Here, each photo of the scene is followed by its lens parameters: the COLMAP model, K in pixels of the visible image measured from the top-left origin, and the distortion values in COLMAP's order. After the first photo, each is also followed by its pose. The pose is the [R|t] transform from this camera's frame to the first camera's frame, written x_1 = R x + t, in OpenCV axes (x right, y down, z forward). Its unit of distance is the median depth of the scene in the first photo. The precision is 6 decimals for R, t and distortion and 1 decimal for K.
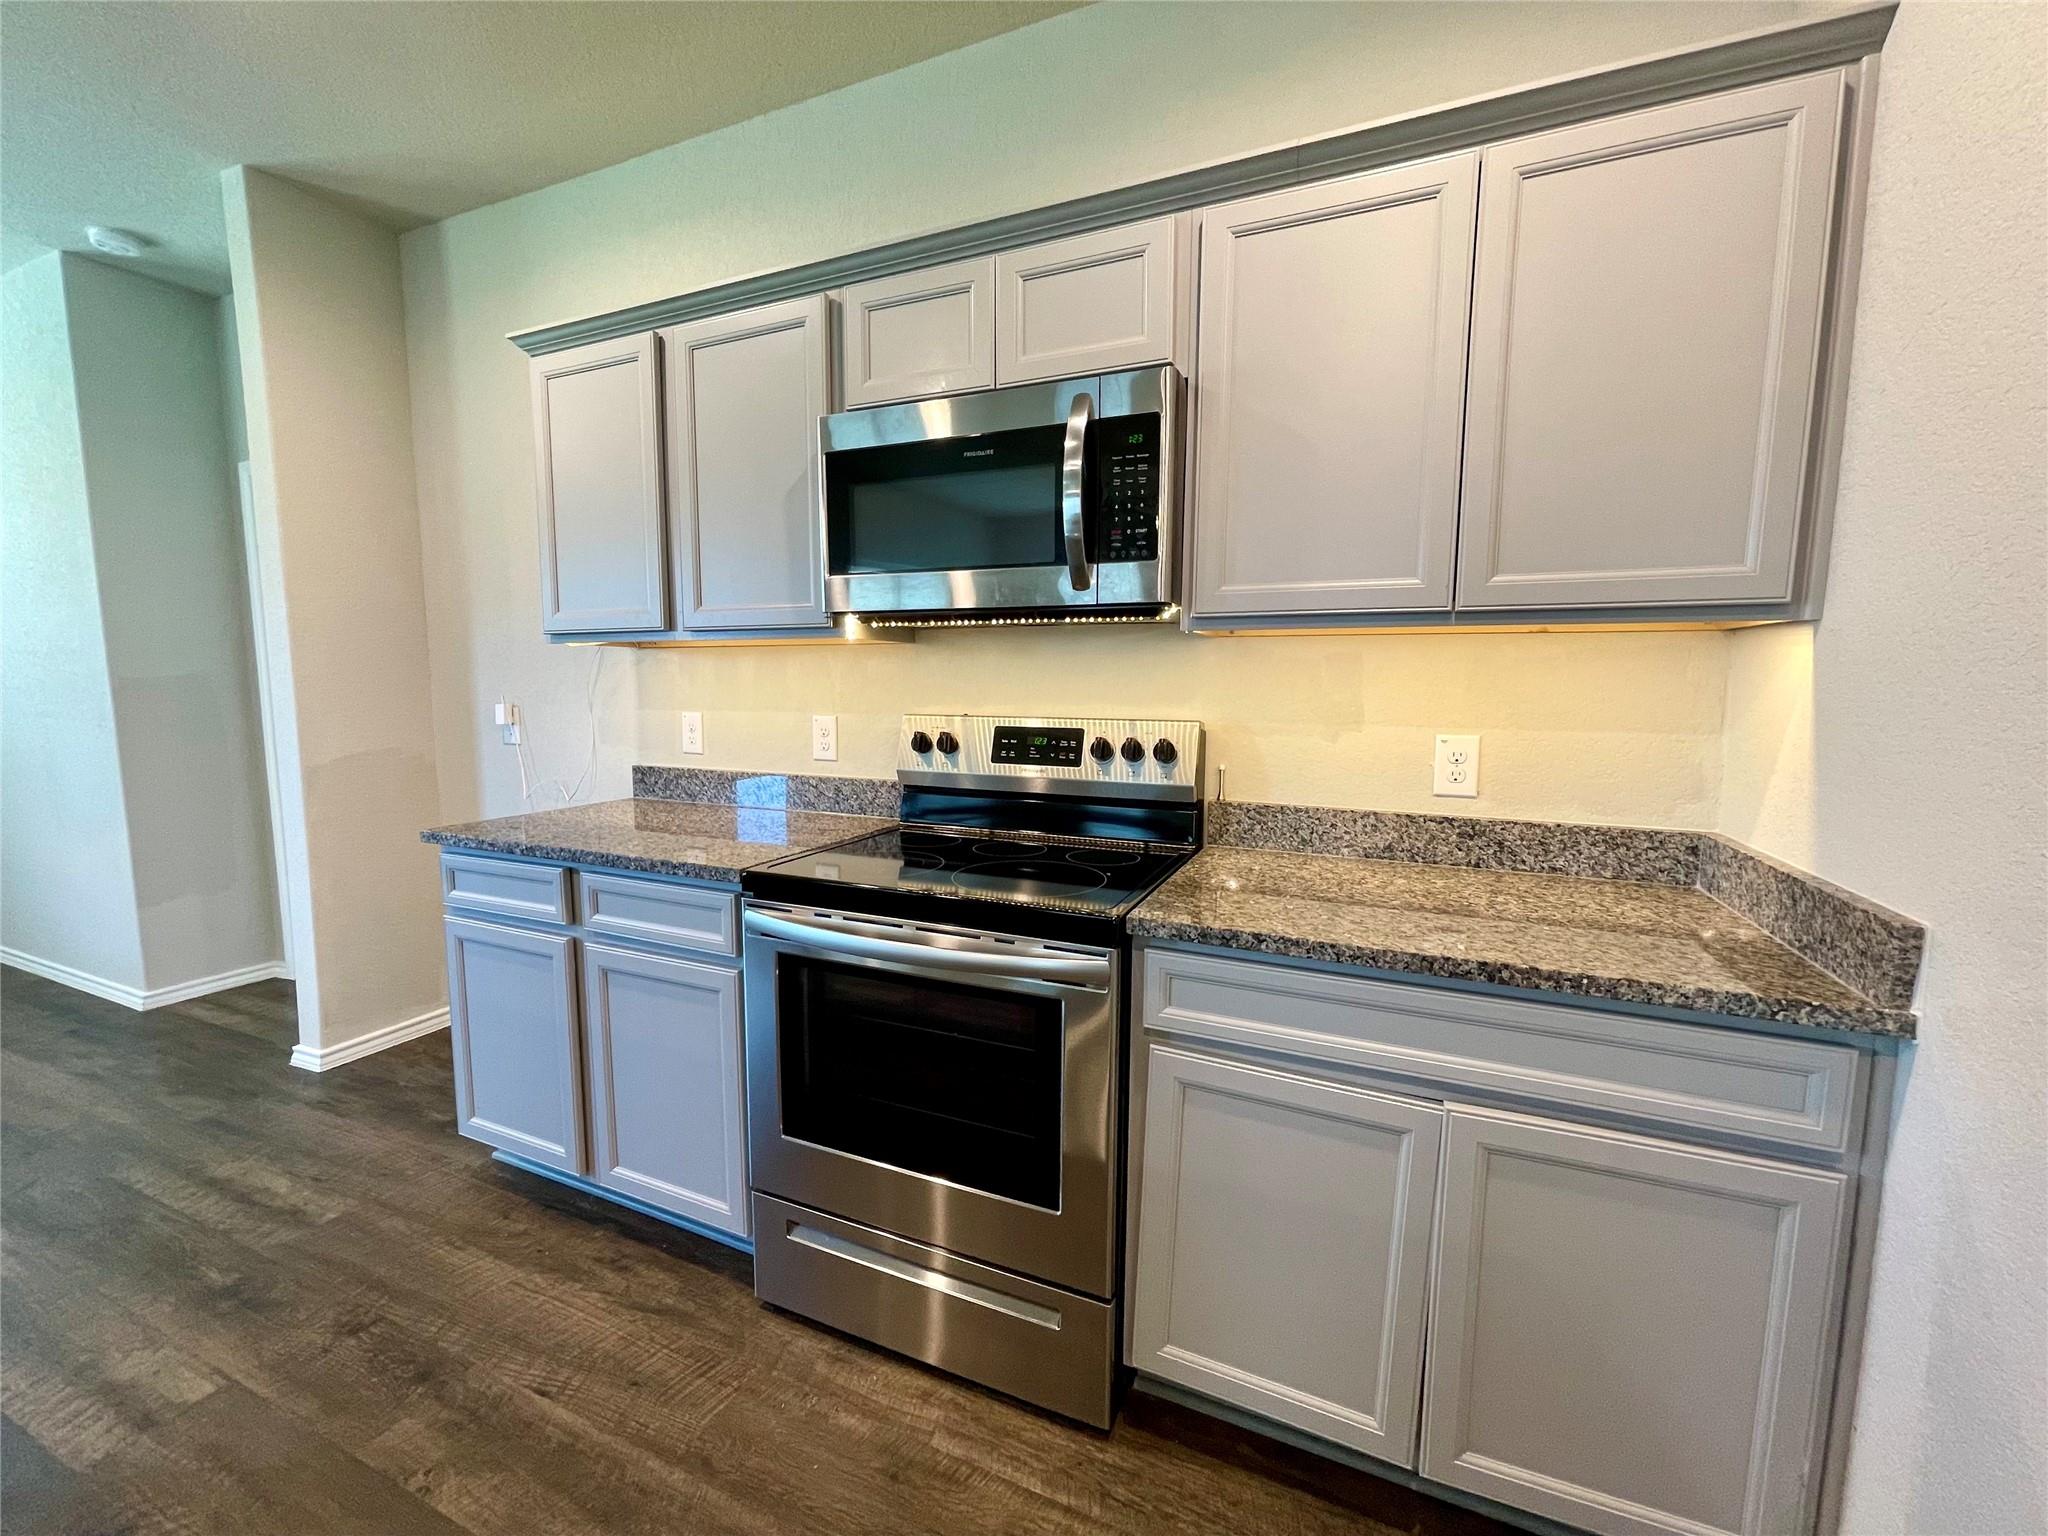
lens RADIAL K [[832.2, 0, 1021.1], [0, 832.2, 772.5], [0, 0, 1]] dist [0.000390, 0.000340]
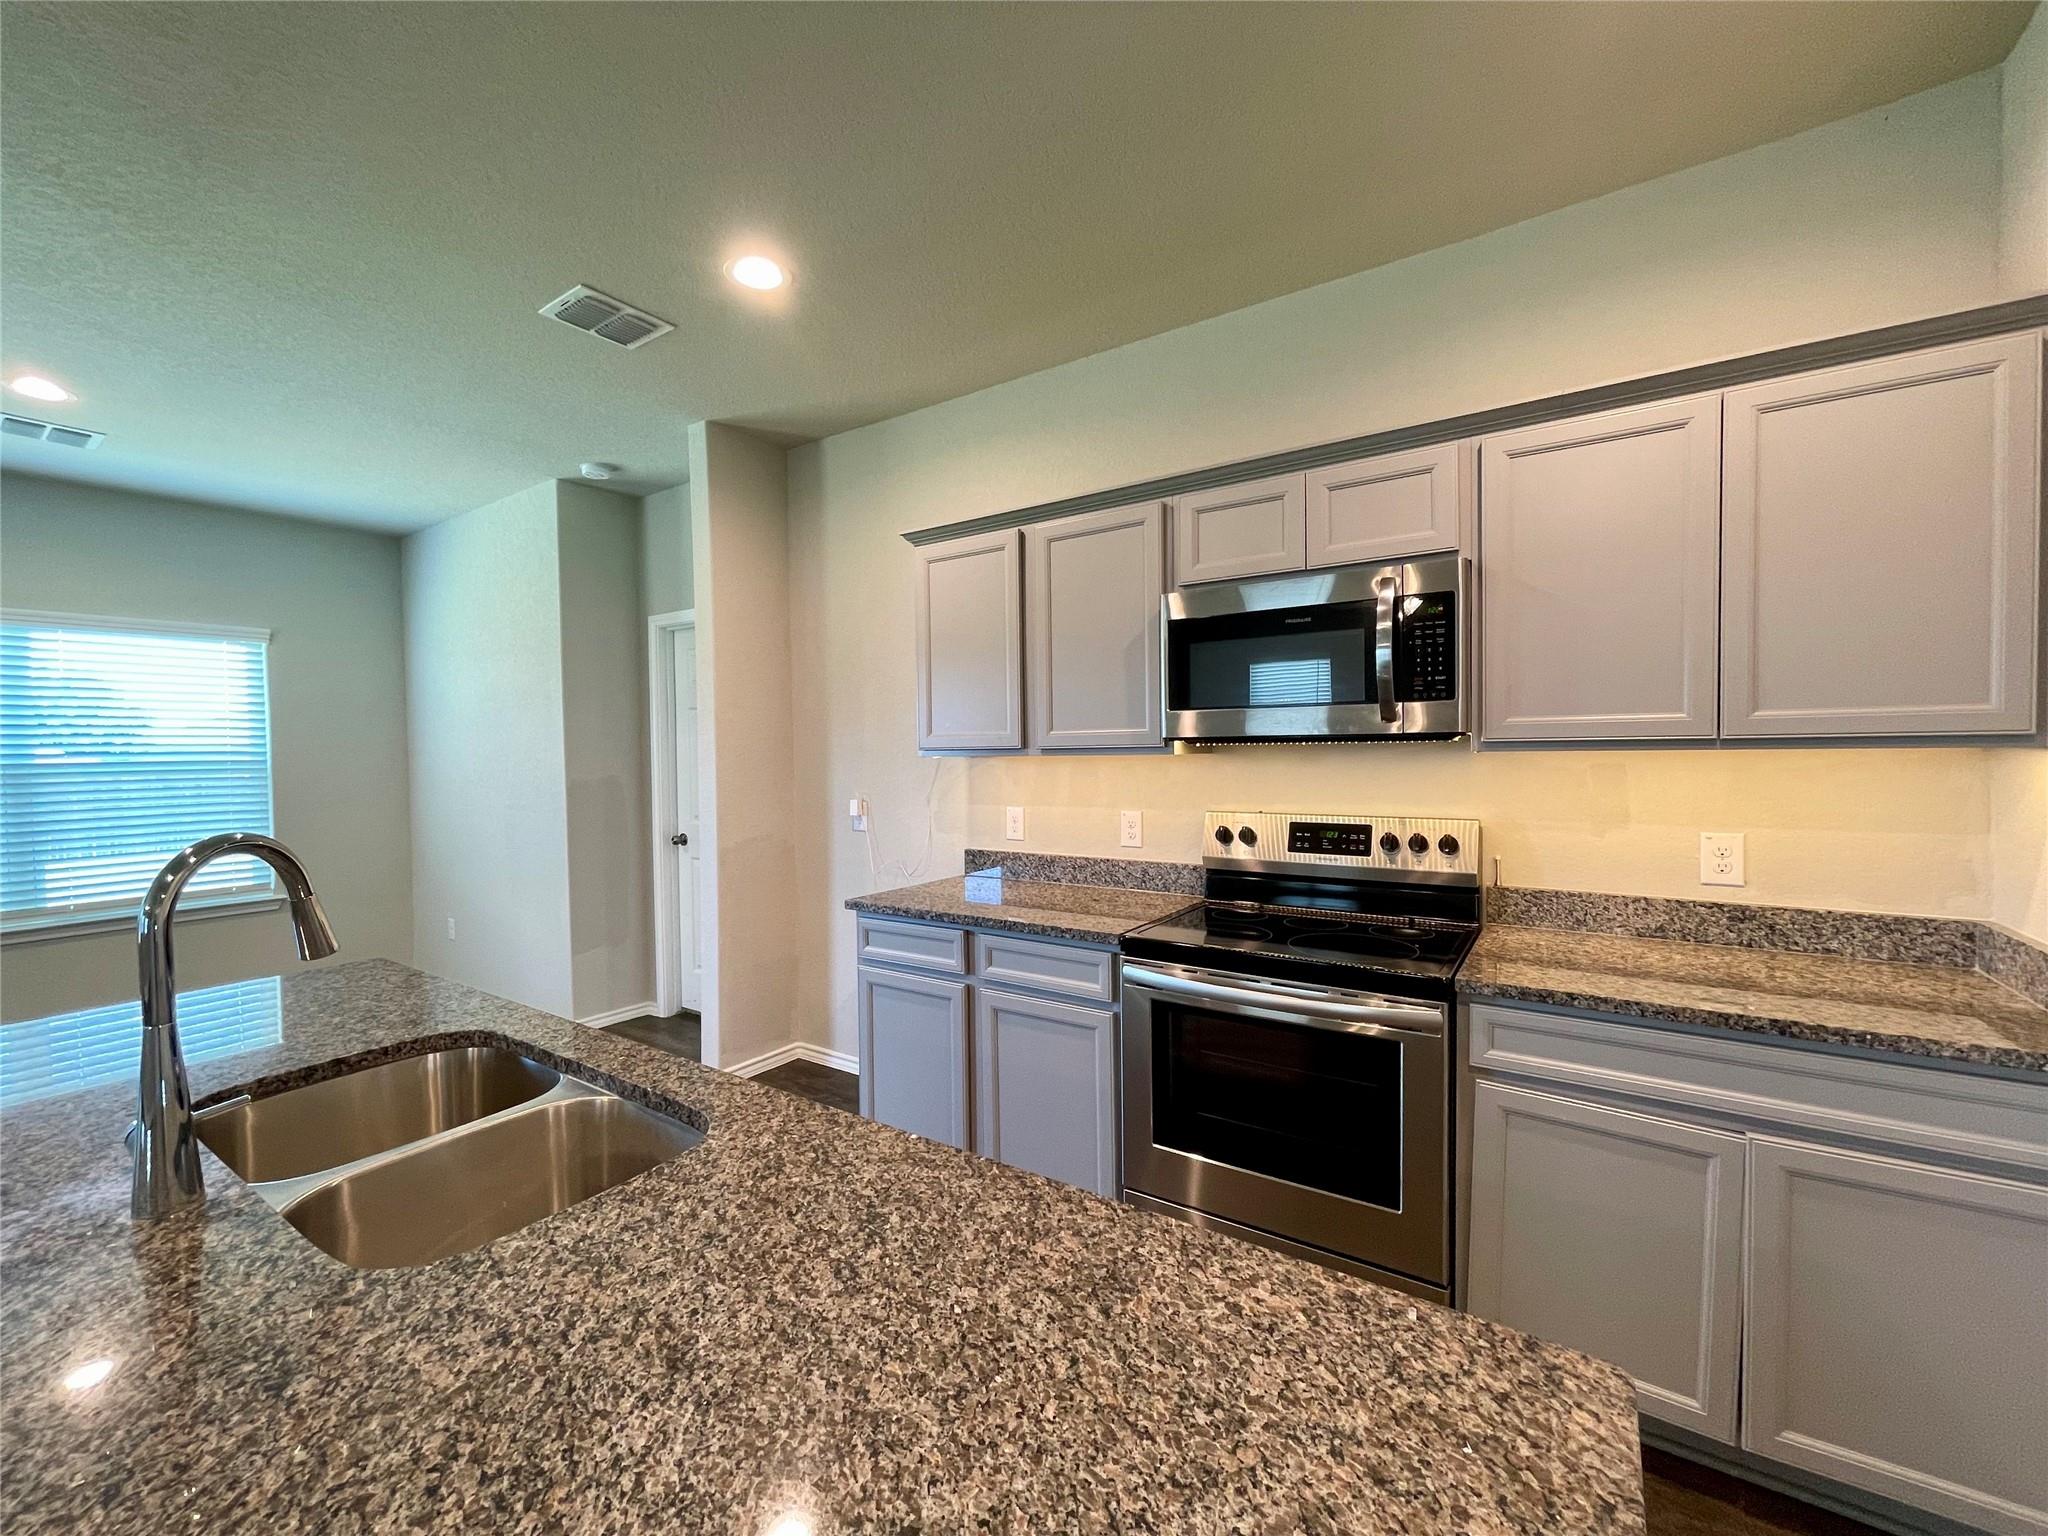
lens RADIAL K [[832.2, 0, 1021.1], [0, 832.2, 772.5], [0, 0, 1]] dist [0.000390, 0.000340]
pose [[0.983045, -0.012910, -0.182912, -0.226974], [-0.002544, 0.996462, -0.084006, -0.027668], [0.183349, 0.083047, 0.979534, -0.329334]]
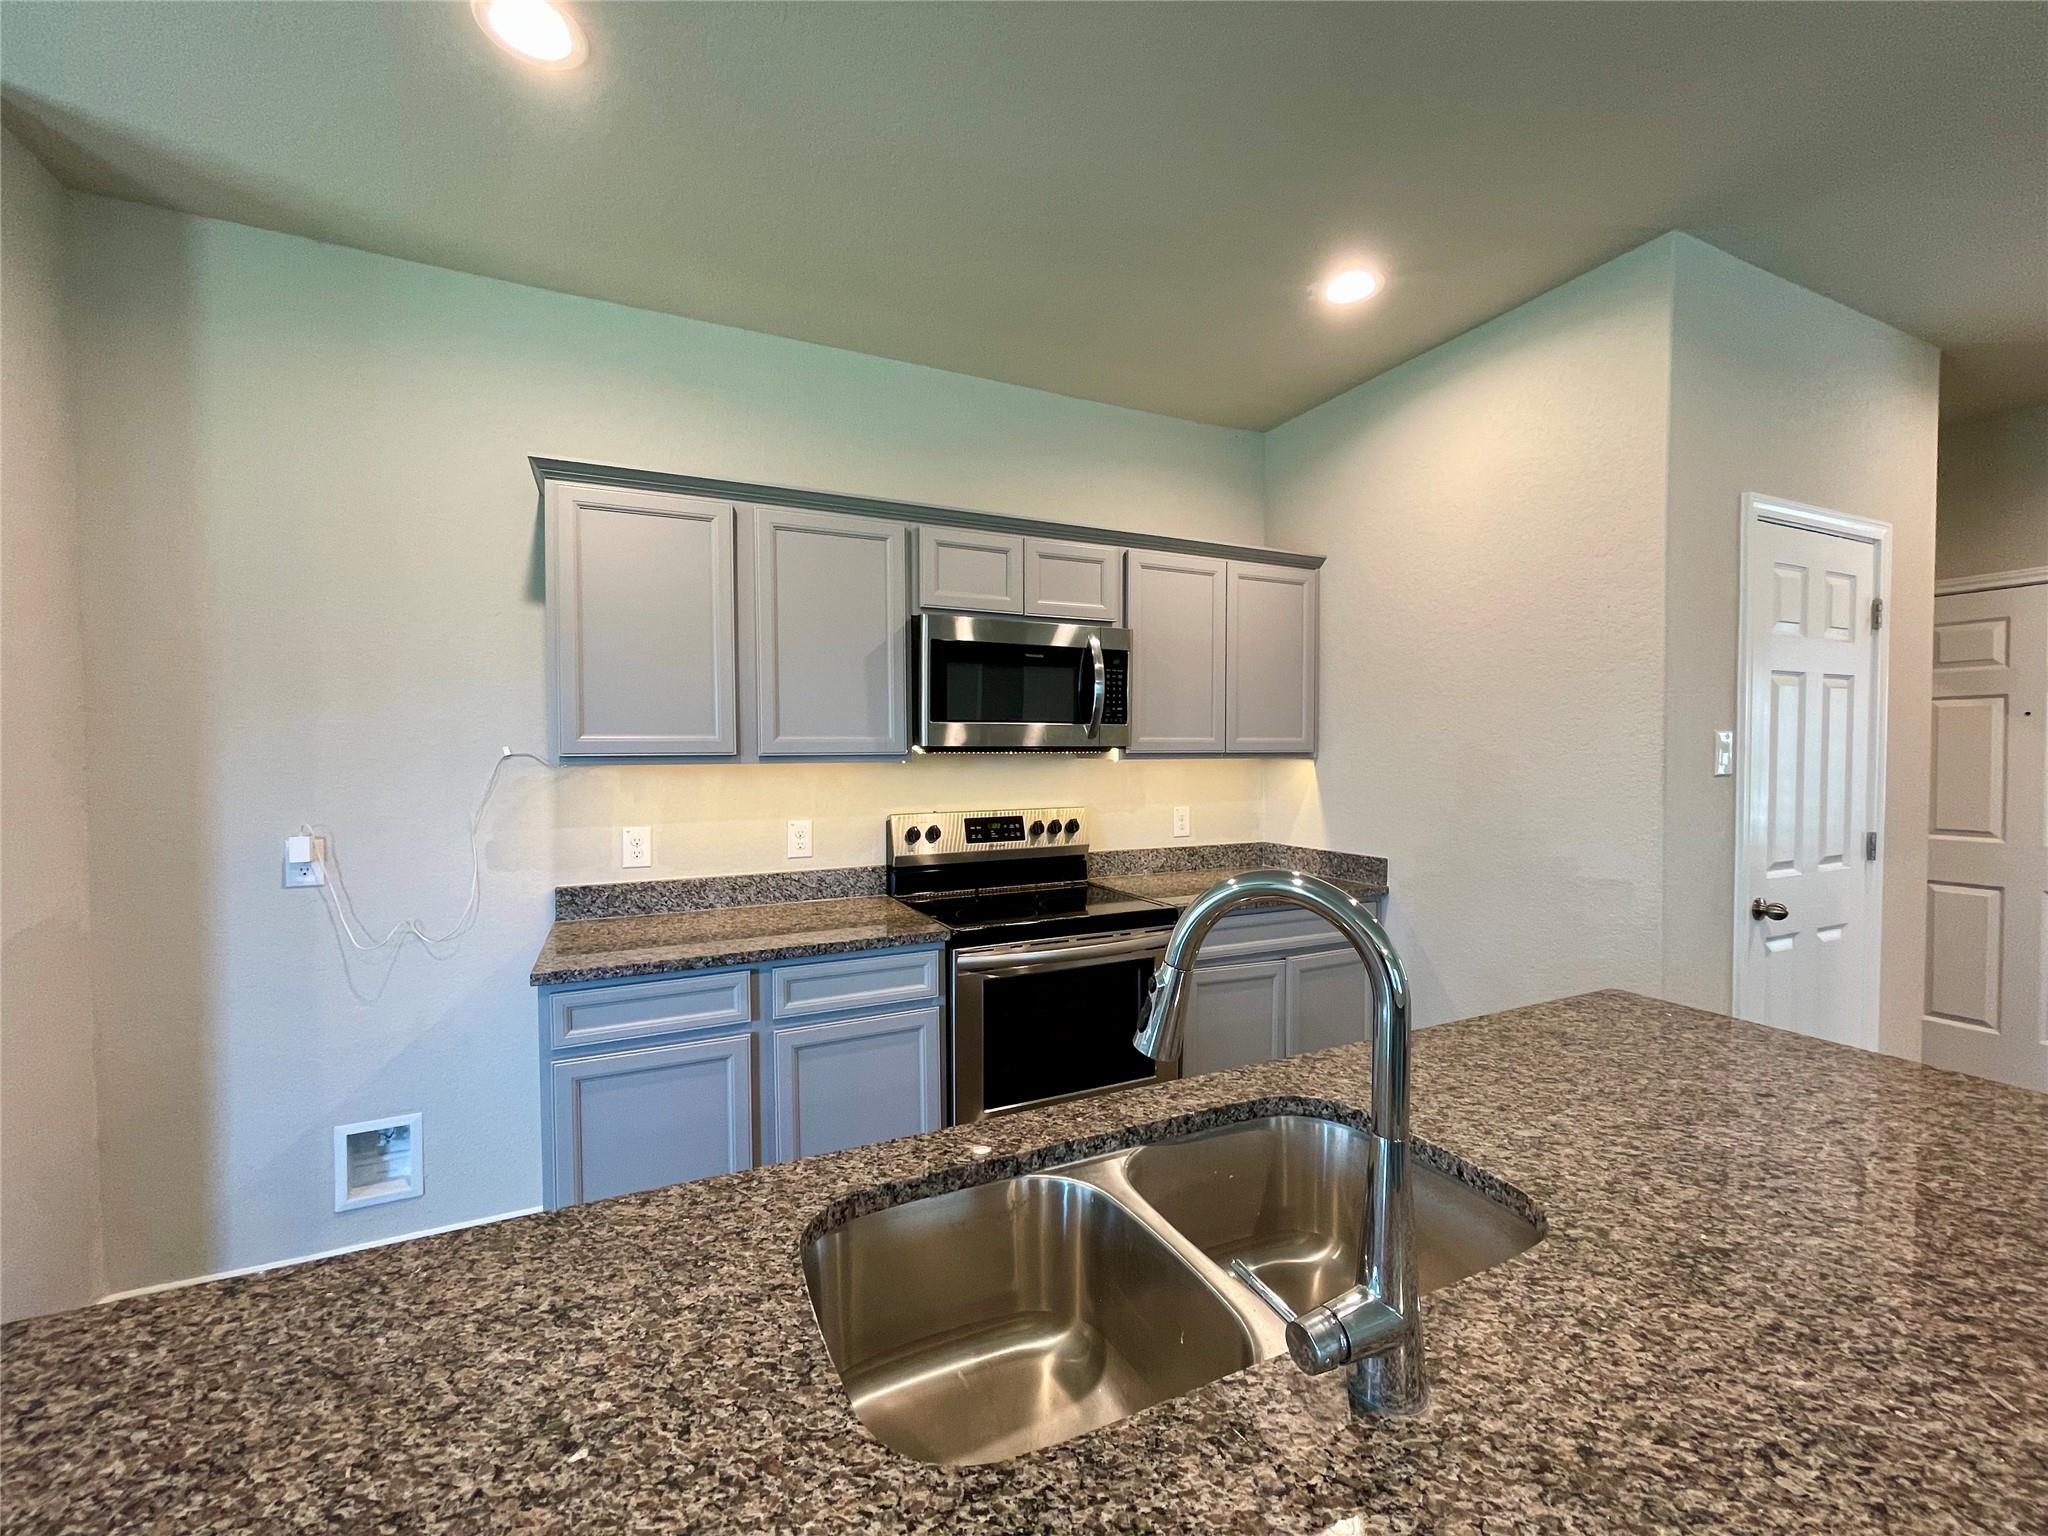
lens RADIAL K [[832.2, 0, 1021.1], [0, 832.2, 772.5], [0, 0, 1]] dist [0.000390, 0.000340]
pose [[0.654828, -0.028138, 0.755254, -1.235501], [0.092648, 0.994758, -0.043267, -0.073527], [-0.750078, 0.098305, 0.654003, -0.042051]]
